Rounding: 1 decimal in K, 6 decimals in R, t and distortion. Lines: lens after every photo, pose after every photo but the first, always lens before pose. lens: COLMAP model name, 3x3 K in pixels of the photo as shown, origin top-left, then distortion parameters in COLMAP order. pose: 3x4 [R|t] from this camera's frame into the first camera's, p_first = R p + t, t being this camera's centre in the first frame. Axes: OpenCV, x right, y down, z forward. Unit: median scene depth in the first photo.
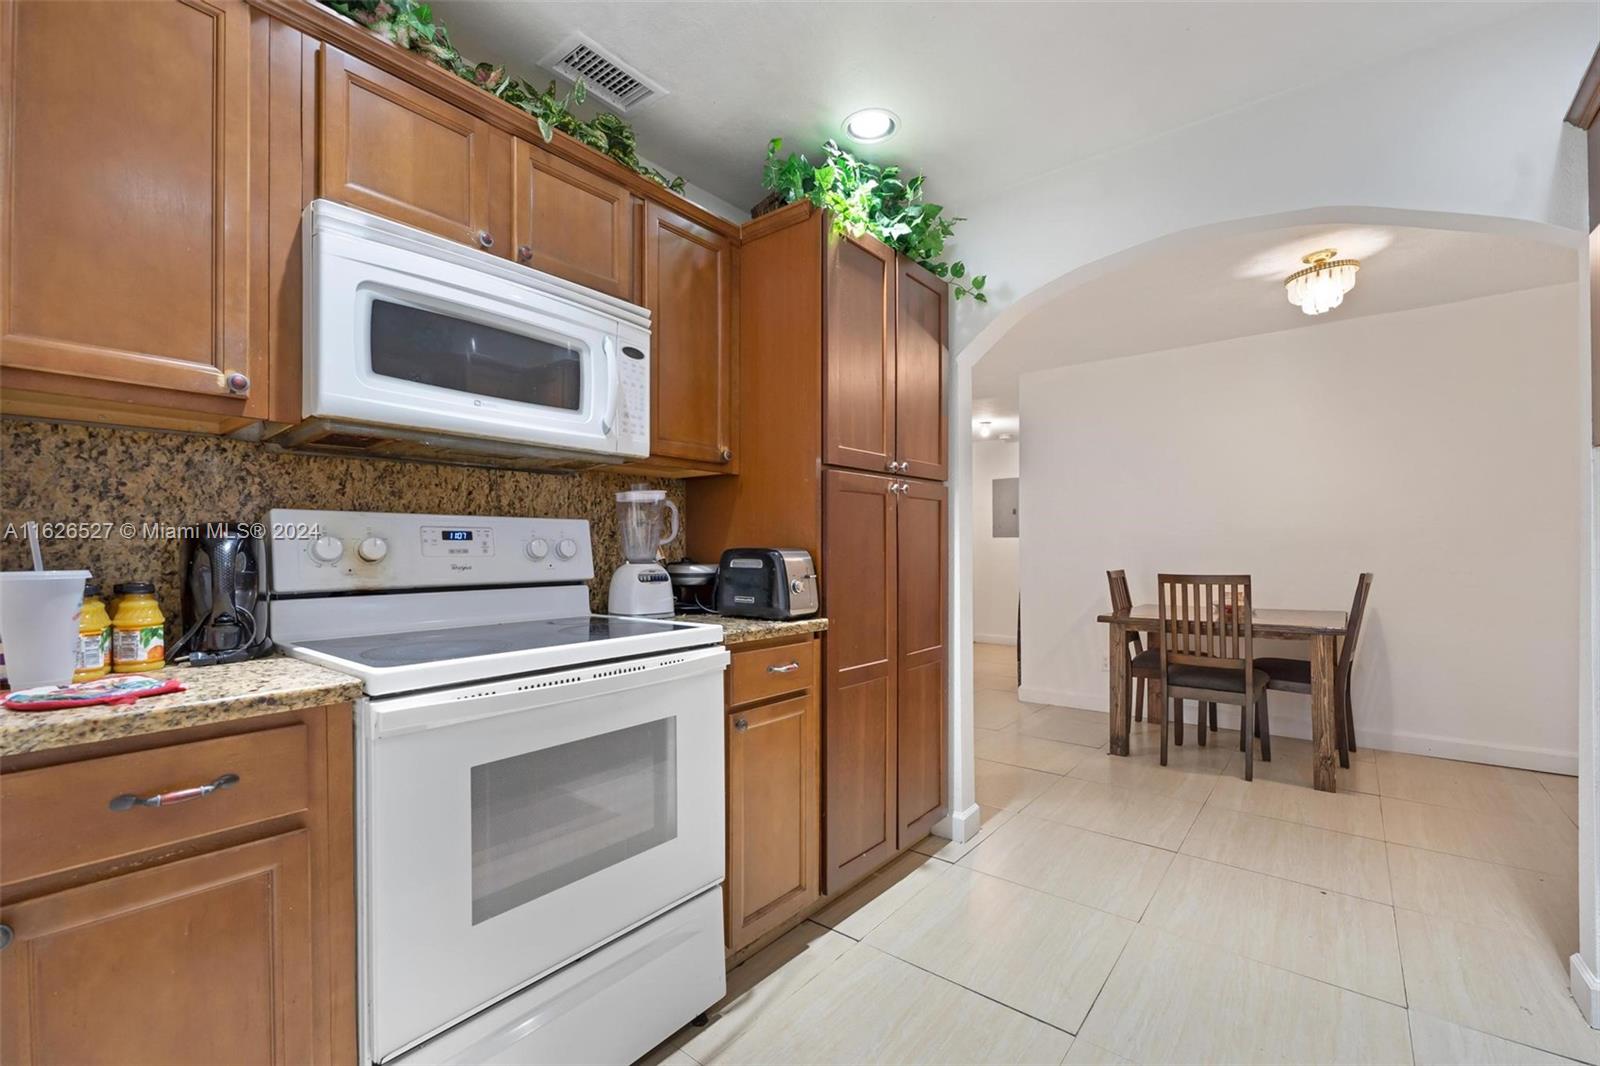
lens RADIAL K [[673.1, 0, 803.7], [0, 673.1, 544.8], [0, 0, 1]] dist [-0.001467, -0.000235]
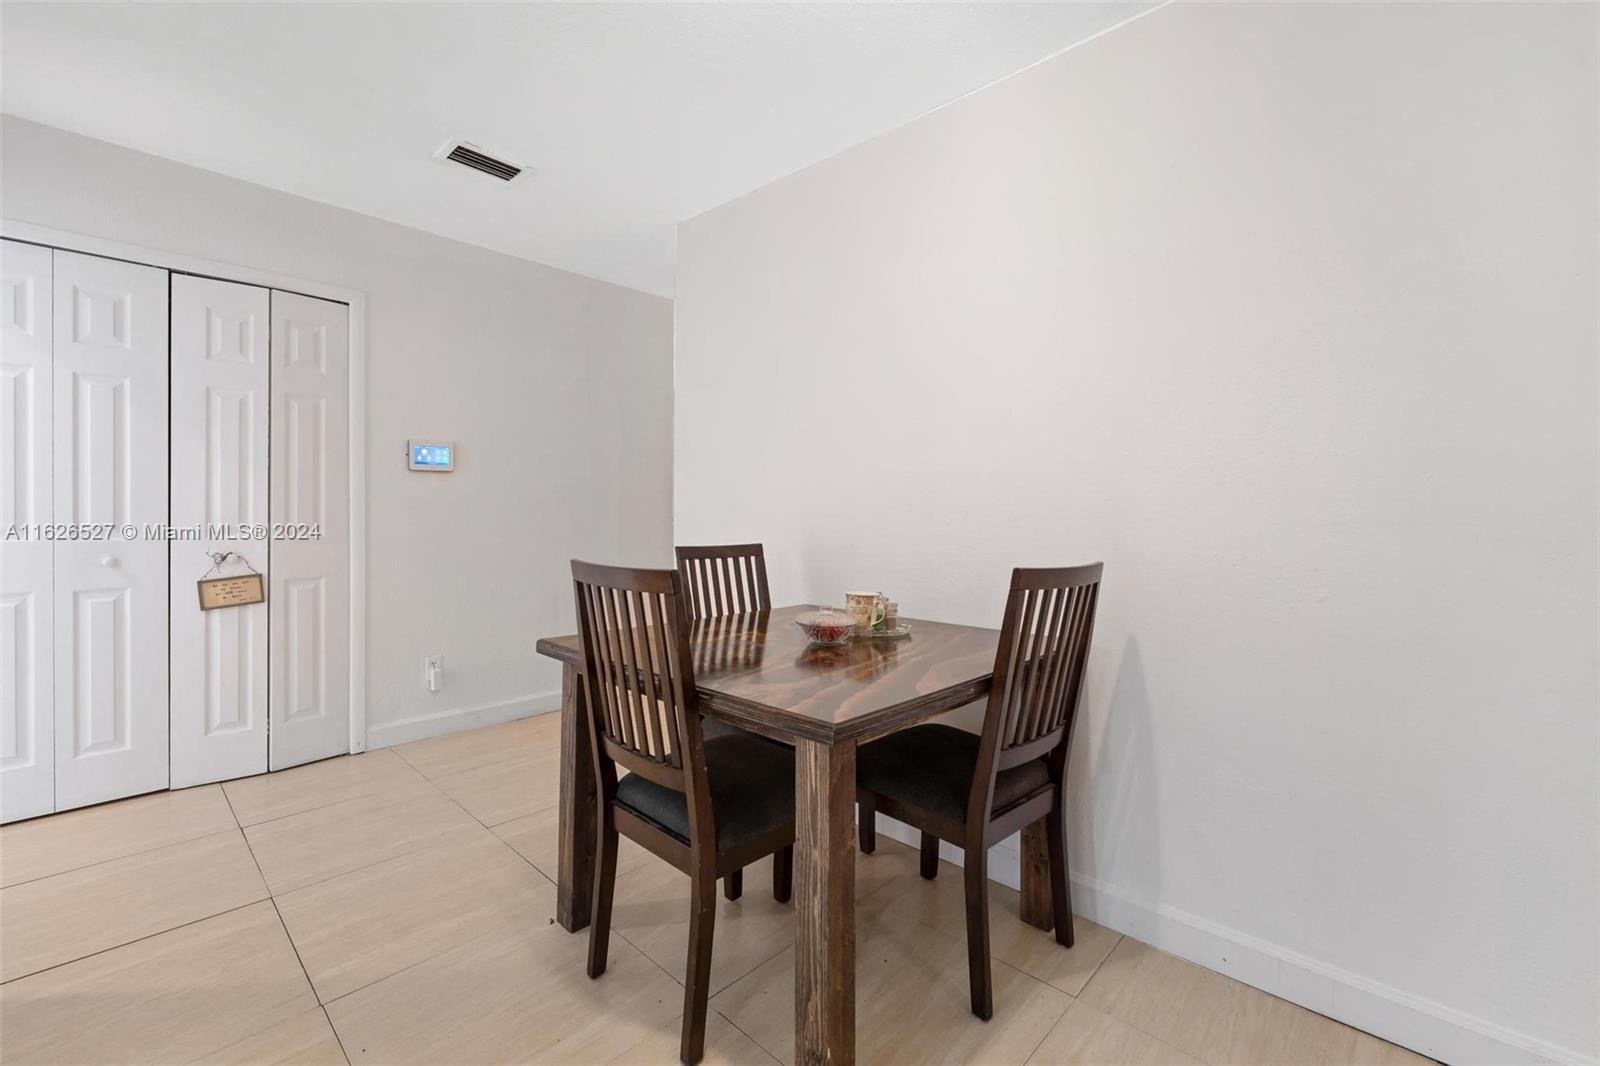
lens RADIAL K [[682.7, 0, 799.8], [0, 682.7, 516.0], [0, 0, 1]] dist [-0.002465, -0.000314]
pose [[0.996469, 0.009189, -0.083452, 0.829514], [-0.007661, 0.999797, 0.018610, 0.004851], [0.083606, -0.017905, 0.996338, 0.644719]]
